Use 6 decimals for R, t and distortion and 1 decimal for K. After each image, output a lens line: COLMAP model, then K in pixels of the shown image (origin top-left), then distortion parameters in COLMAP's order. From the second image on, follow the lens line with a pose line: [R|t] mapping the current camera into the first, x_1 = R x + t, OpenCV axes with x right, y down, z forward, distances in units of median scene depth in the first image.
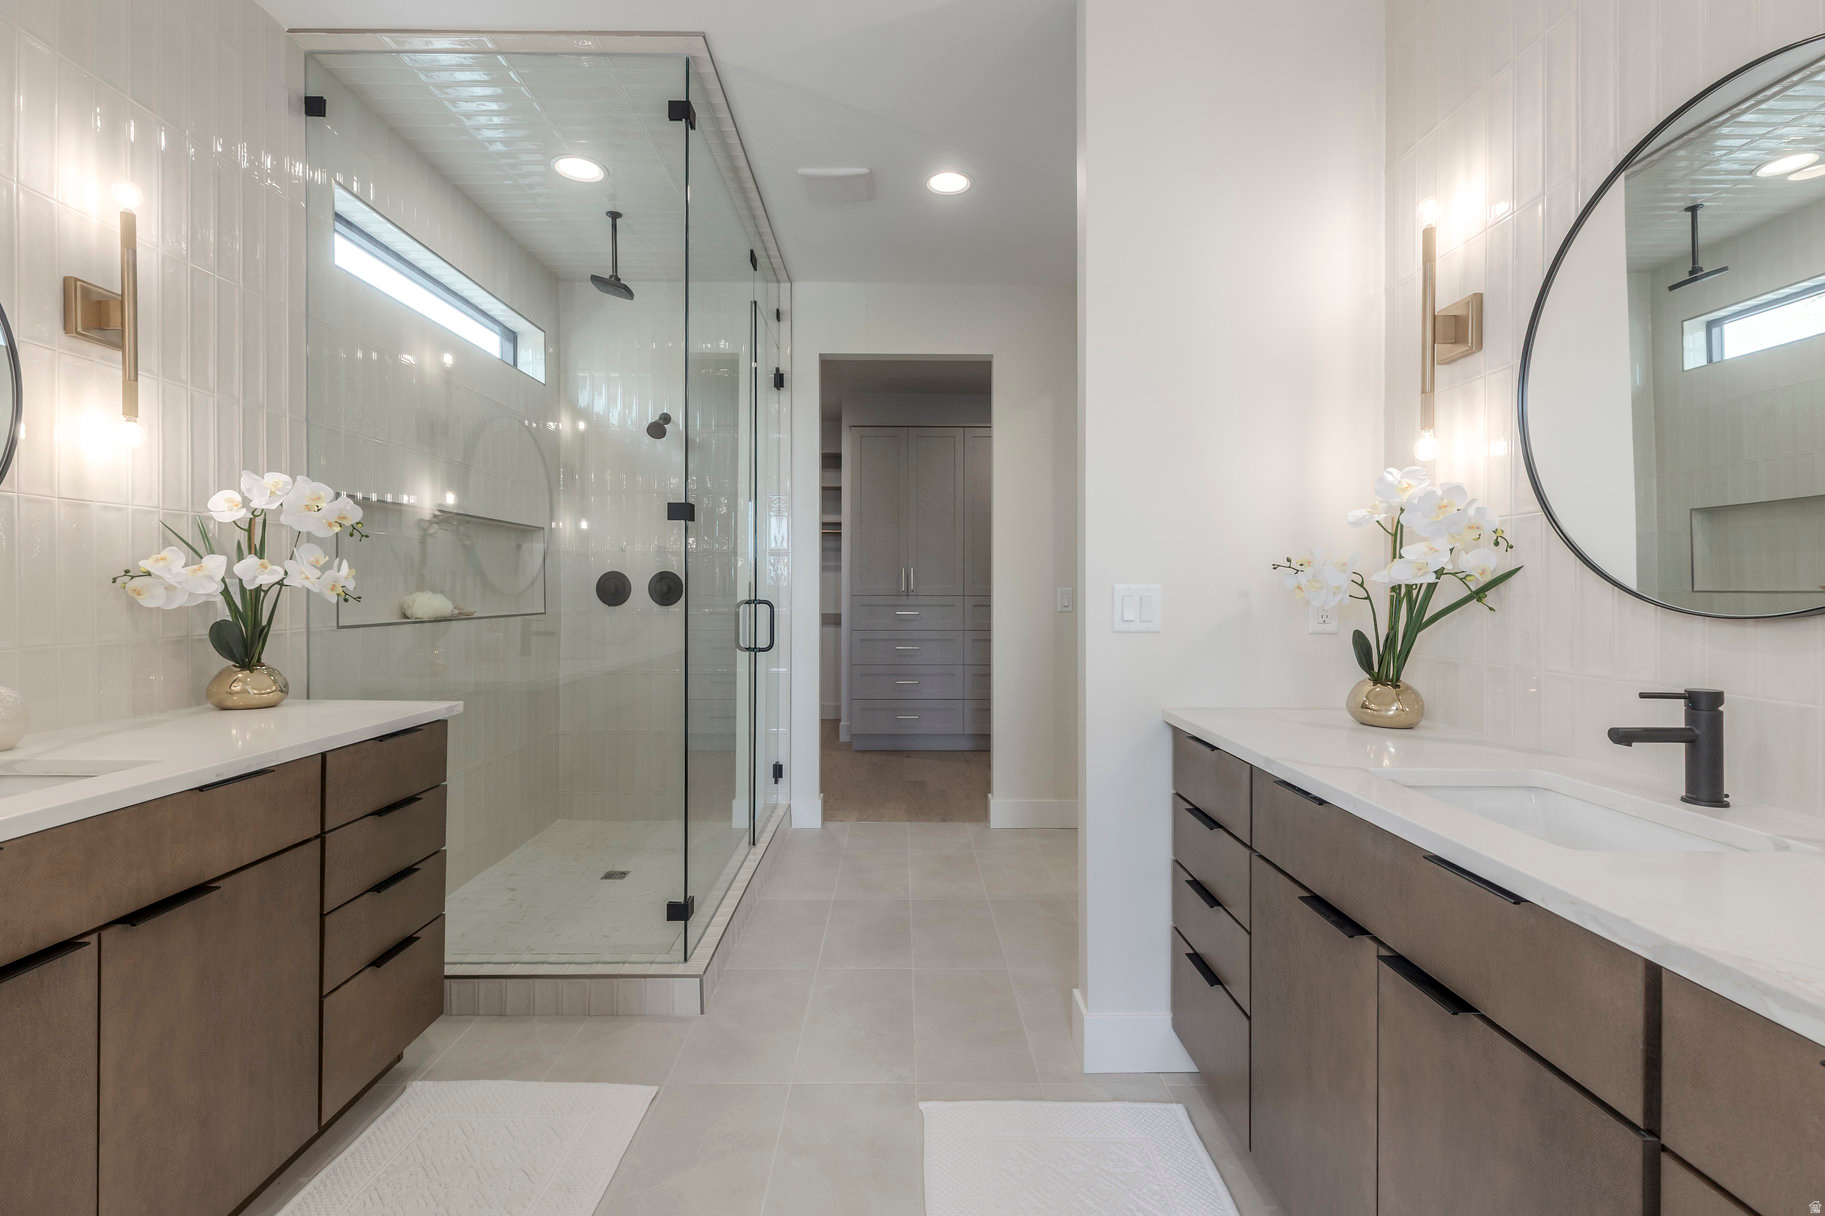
lens RADIAL K [[829.2, 0, 908.5], [0, 829.2, 594.2], [0, 0, 1]] dist [0.005801, 0.001126]
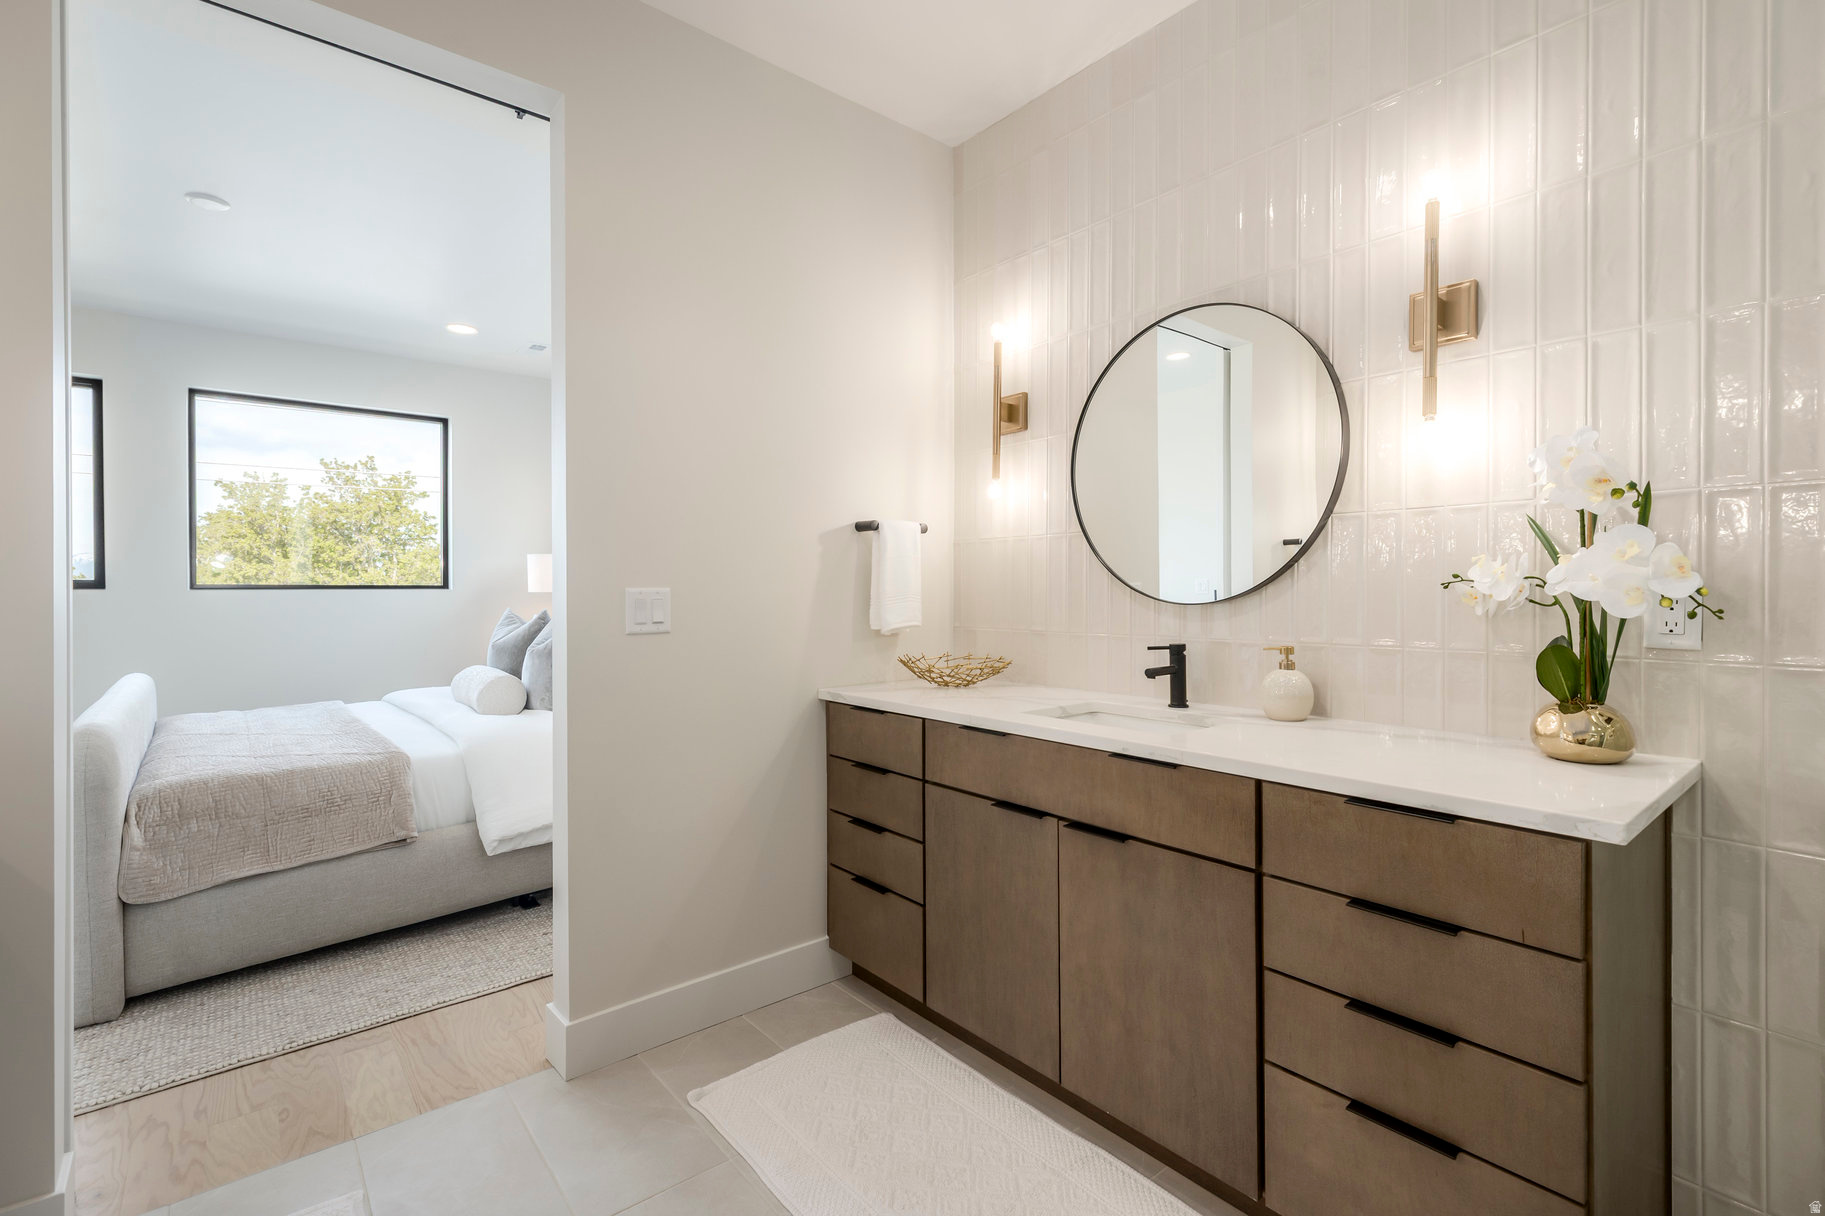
lens RADIAL K [[829.2, 0, 913.4], [0, 829.2, 594.2], [0, 0, 1]] dist [0.005801, 0.001126]
pose [[-0.769979, 0.002984, -0.638062, 0.143858], [-0.005998, 0.999911, 0.011913, -0.016631], [0.638041, 0.013000, -0.769893, 1.445664]]
